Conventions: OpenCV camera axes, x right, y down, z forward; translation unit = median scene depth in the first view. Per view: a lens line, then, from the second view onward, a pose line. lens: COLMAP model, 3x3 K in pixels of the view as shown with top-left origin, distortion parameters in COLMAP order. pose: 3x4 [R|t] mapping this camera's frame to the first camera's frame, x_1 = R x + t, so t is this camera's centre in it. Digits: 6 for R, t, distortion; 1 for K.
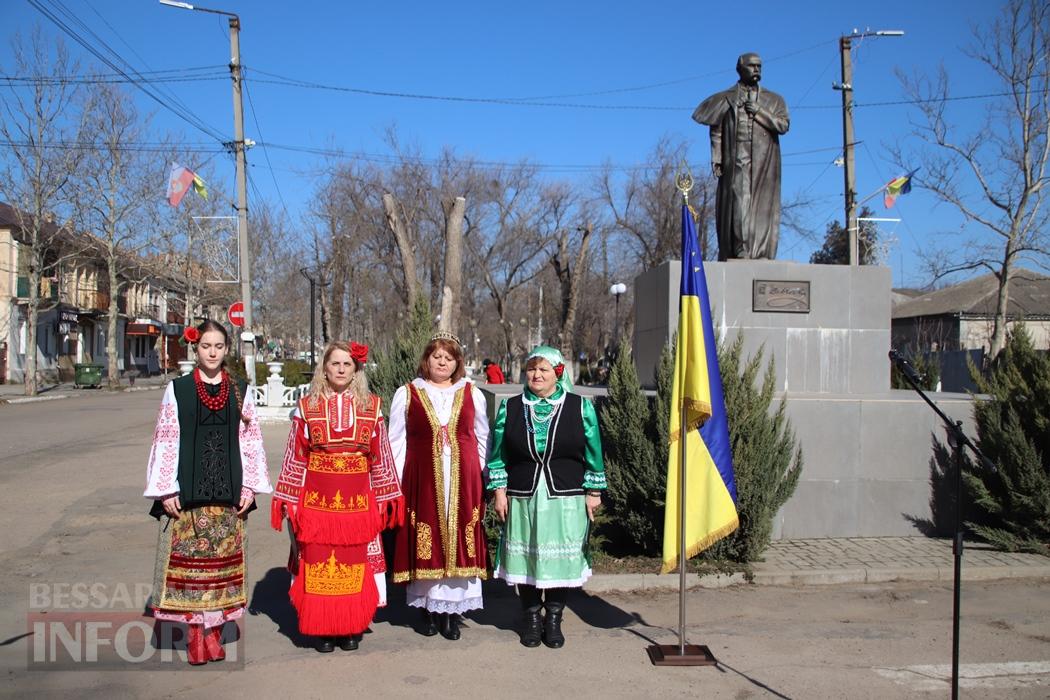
lens RADIAL K [[1137.7, 0, 486.3], [0, 1137.7, 355.8], [0, 0, 1]] dist [-0.113524, 0.206437]
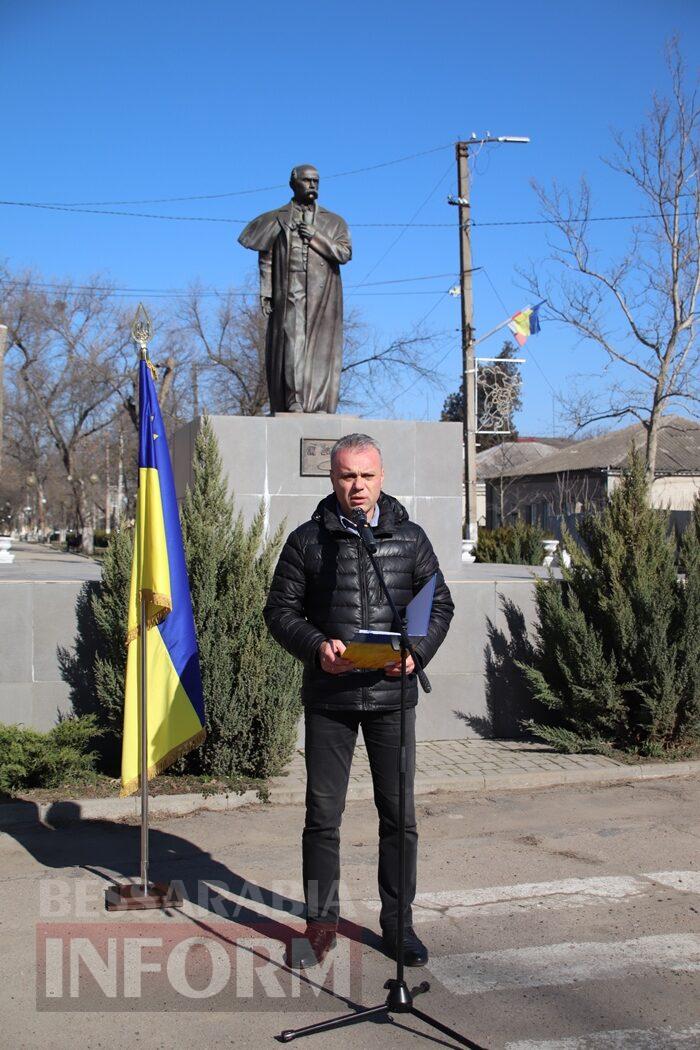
lens RADIAL K [[1393.0, 0, 350.0], [0, 1393.0, 525.0], [0, 0, 1]] dist [-0.034563, 0.304089]
pose [[0.980924, -0.007917, 0.194229, 0.063206], [0.006745, 0.999955, 0.006693, -0.008332], [-0.194274, -0.005255, 0.980933, -0.022166]]
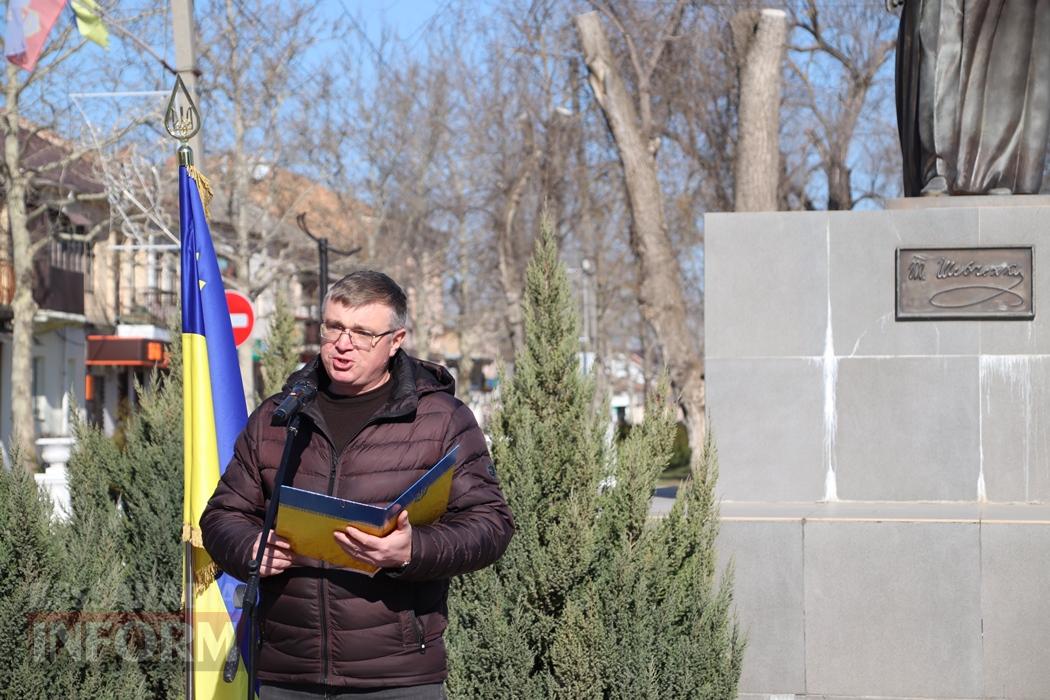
lens RADIAL K [[3140.1, 0, 523.9], [0, 3140.1, 372.9], [0, 0, 1]] dist [0.665524, 0.495552]
pose [[0.971949, -0.019443, -0.234388, 0.348214], [0.017421, 0.999791, -0.010695, -0.006861], [0.234547, 0.006312, 0.972084, -0.219518]]
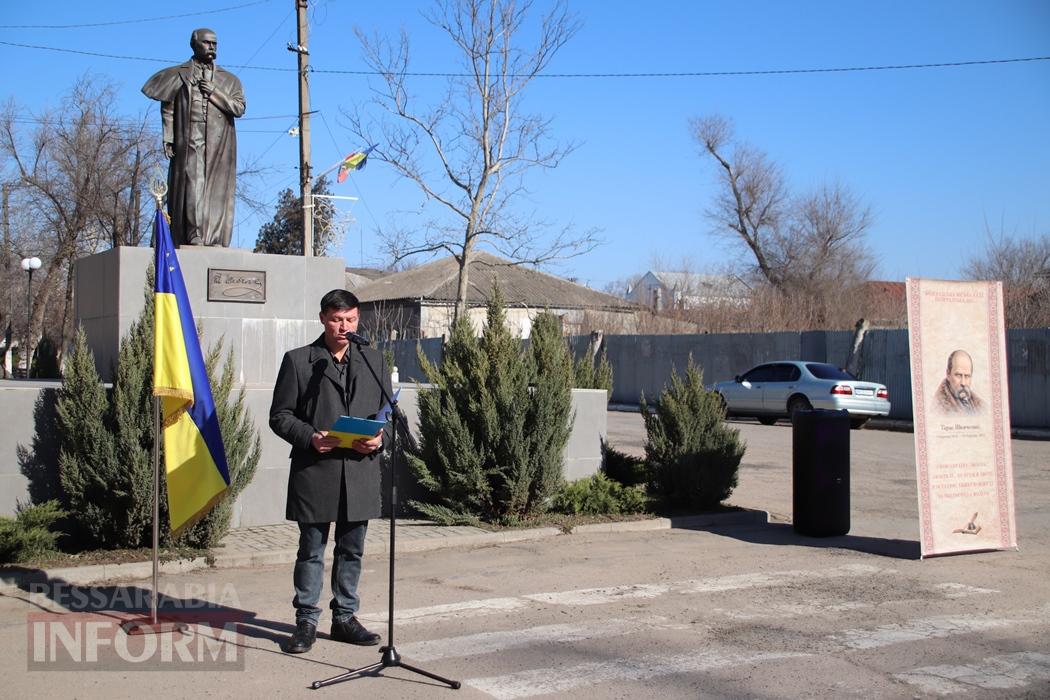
lens RADIAL K [[1393.0, 0, 545.2], [0, 1393.0, 348.5], [0, 0, 1]] dist [-0.034563, 0.304089]
pose [[0.885041, 0.000536, 0.465513, -0.059363], [-0.002374, 0.999992, 0.003361, -0.002461], [-0.465507, -0.004080, 0.885035, -0.179597]]
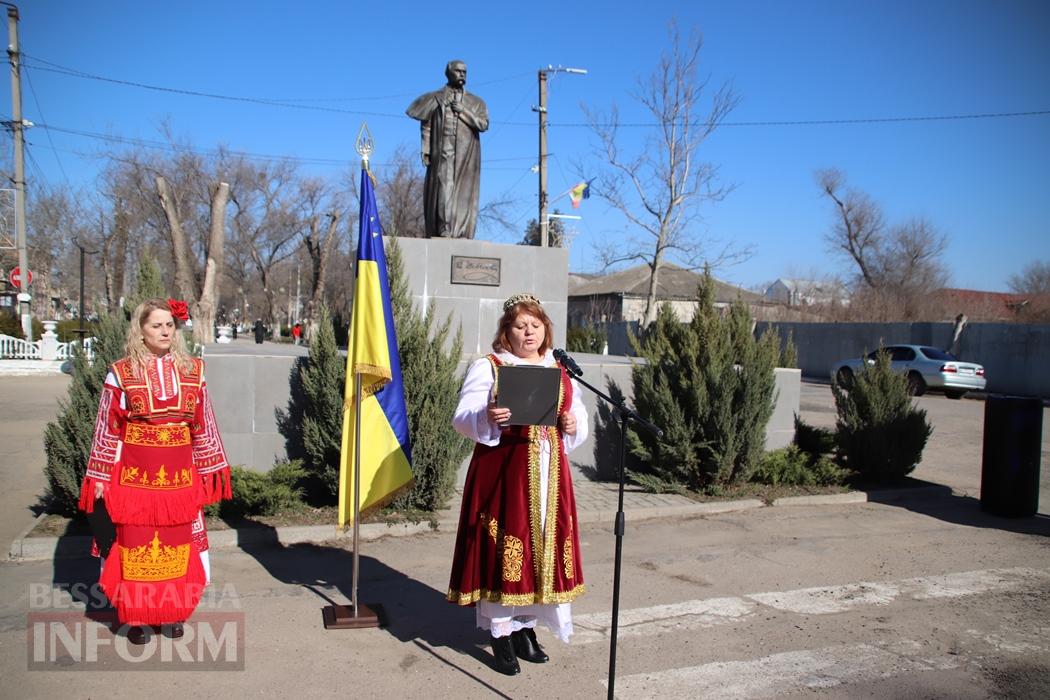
lens RADIAL K [[888.7, 0, 507.0], [0, 888.7, 358.6], [0, 0, 1]] dist [-0.165781, 0.105218]
pose [[0.963499, 0.010451, 0.267510, 0.046862], [-0.021889, 0.998967, 0.039811, -0.000173], [-0.266817, -0.044213, 0.962732, 0.110268]]
